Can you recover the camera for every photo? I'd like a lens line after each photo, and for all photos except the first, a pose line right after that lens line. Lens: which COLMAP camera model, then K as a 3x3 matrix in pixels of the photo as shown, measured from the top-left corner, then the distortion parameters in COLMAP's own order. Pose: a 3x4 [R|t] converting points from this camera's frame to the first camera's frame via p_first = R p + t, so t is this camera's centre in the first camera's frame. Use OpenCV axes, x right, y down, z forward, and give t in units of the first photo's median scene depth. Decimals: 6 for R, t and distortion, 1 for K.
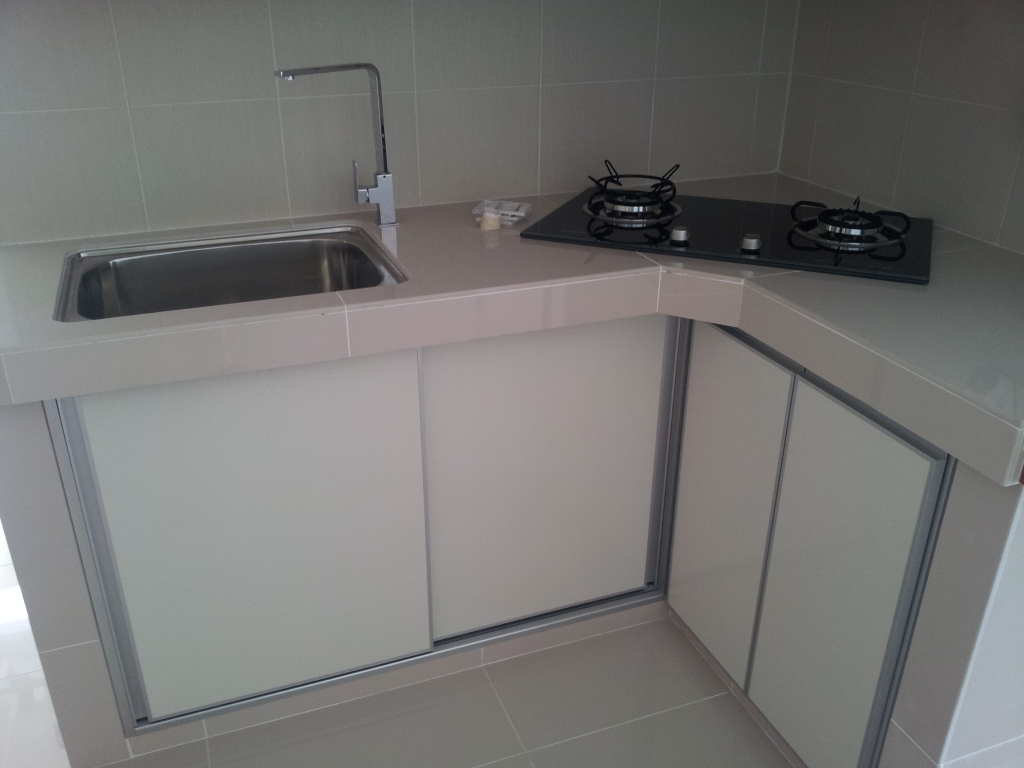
lens RADIAL K [[903.6, 0, 512.0], [0, 903.6, 384.0], [0, 0, 1]] dist [0.052694, -0.163074]
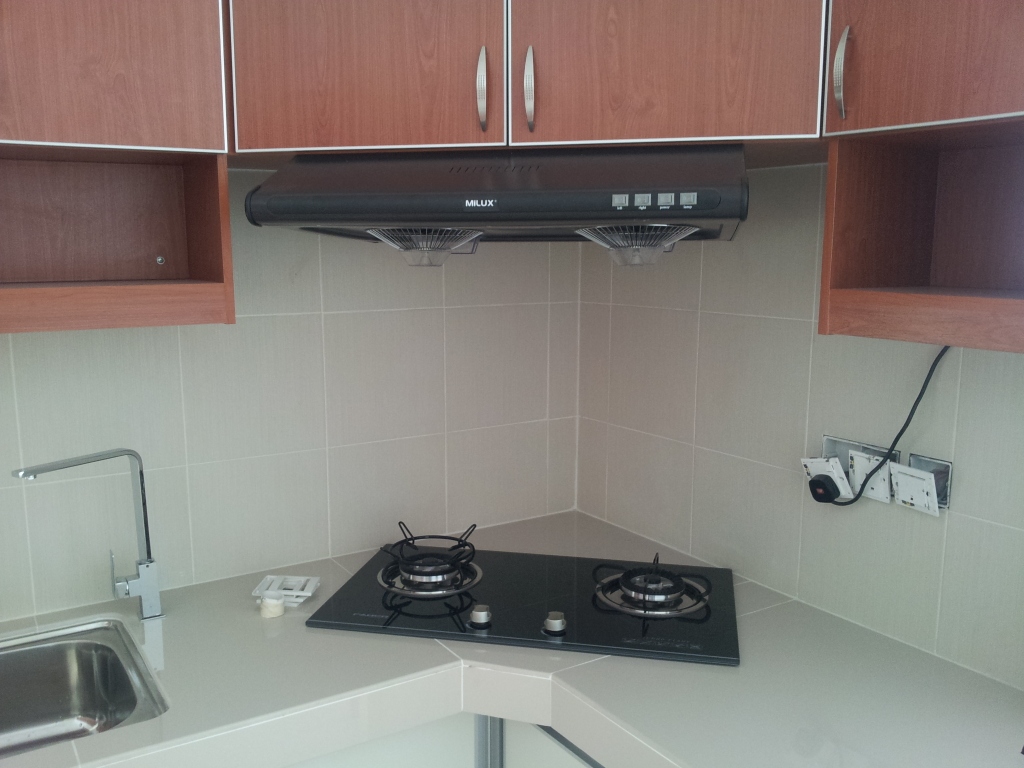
lens RADIAL K [[903.6, 0, 512.0], [0, 903.6, 384.0], [0, 0, 1]] dist [0.052694, -0.163074]
pose [[0.978601, -0.033792, 0.202973, 0.033325], [0.089619, 0.957945, -0.272598, -0.123872], [-0.185225, 0.284955, 0.940475, 0.050226]]
